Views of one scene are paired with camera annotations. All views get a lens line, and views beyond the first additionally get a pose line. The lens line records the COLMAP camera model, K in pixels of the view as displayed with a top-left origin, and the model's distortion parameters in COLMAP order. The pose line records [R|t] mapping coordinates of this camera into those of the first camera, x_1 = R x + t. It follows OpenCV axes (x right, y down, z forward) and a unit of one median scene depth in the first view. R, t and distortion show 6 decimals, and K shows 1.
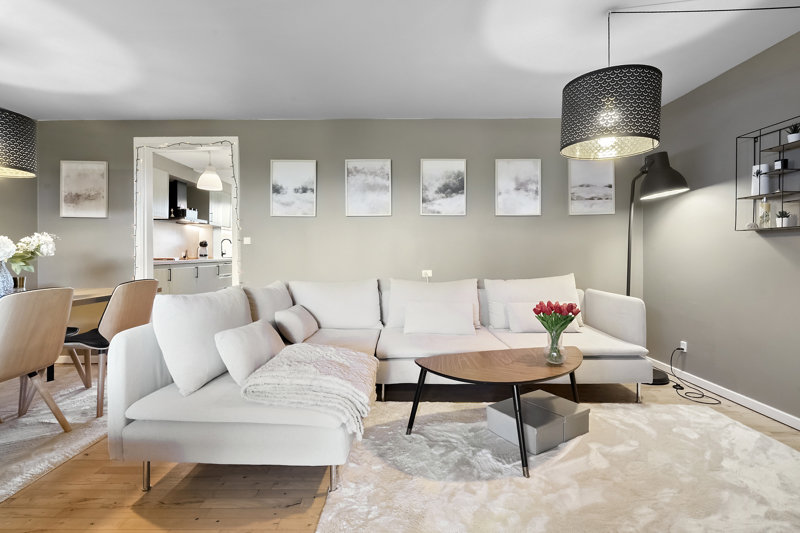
lens RADIAL K [[381.4, 0, 400.2], [0, 381.4, 251.4], [0, 0, 1]] dist [0.000366, 0.000147]
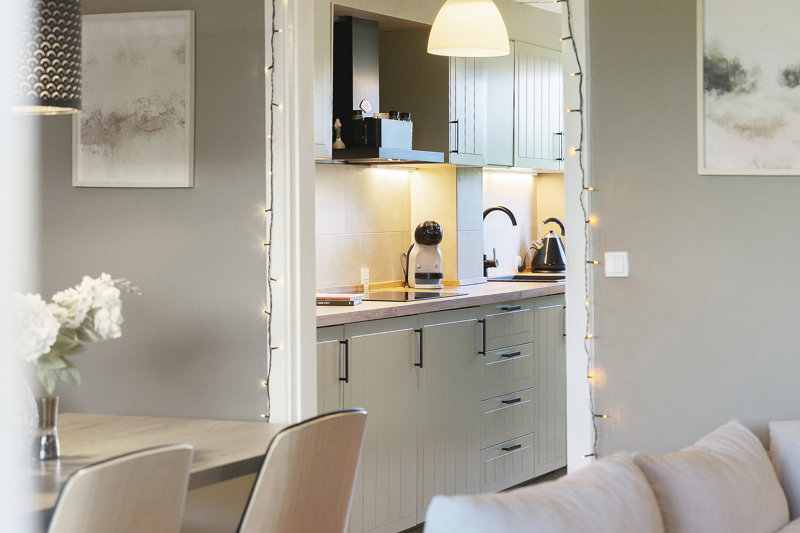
lens RADIAL K [[1713.1, 0, 400.0], [0, 1713.1, 266.5], [0, 0, 1]] dist [-0.076934, -0.168495]
pose [[0.899400, 0.012263, -0.436954, 0.002556], [0.004431, 0.999299, 0.037166, -0.073731], [0.437104, -0.035363, 0.898716, -0.192142]]
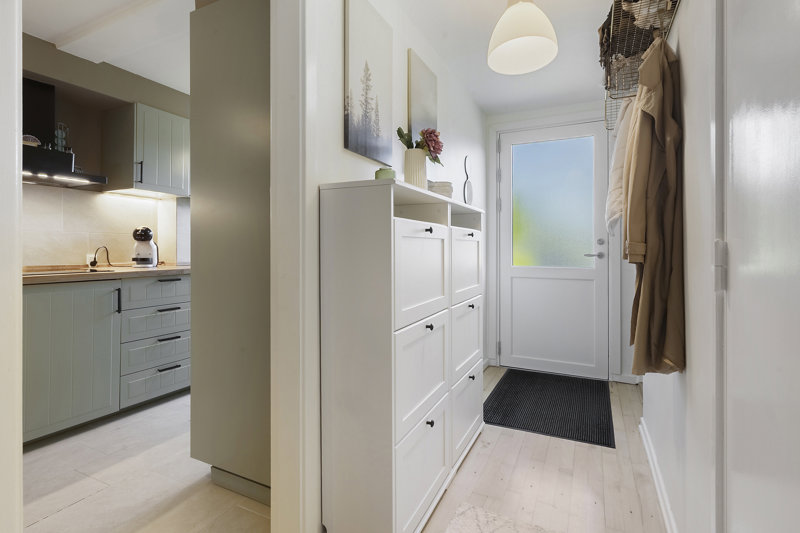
lens RADIAL K [[395.3, 0, 399.4], [0, 395.3, 245.9], [0, 0, 1]] dist [-0.000699, -0.000130]
pose [[0.901372, 0.001032, -0.433044, -0.054338], [-0.002133, 0.999996, -0.002056, -0.010299], [0.433040, 0.002777, 0.901370, 1.233221]]
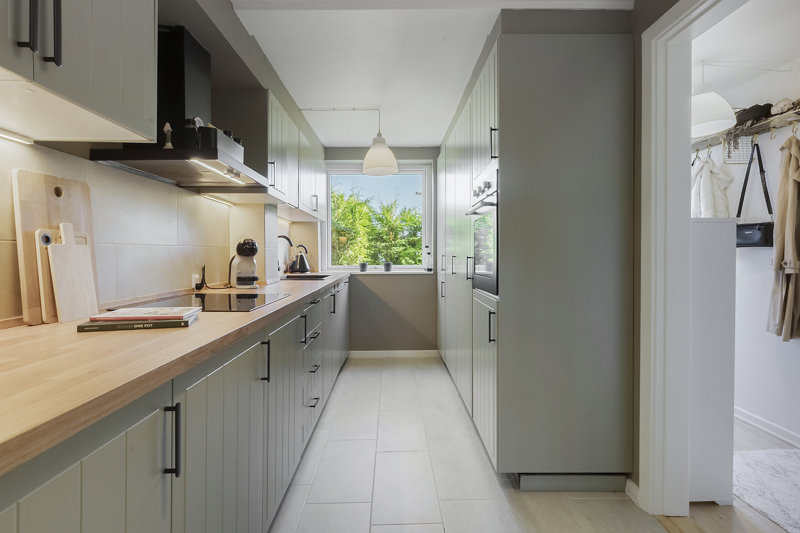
lens RADIAL K [[398.2, 0, 400.2], [0, 398.2, 253.3], [0, 0, 1]] dist [0.002822, 0.000299]
pose [[0.999712, -0.004143, 0.023625, -0.654206], [0.004100, 0.999990, 0.001876, -0.026497], [-0.023632, -0.001779, 0.999719, 1.059272]]
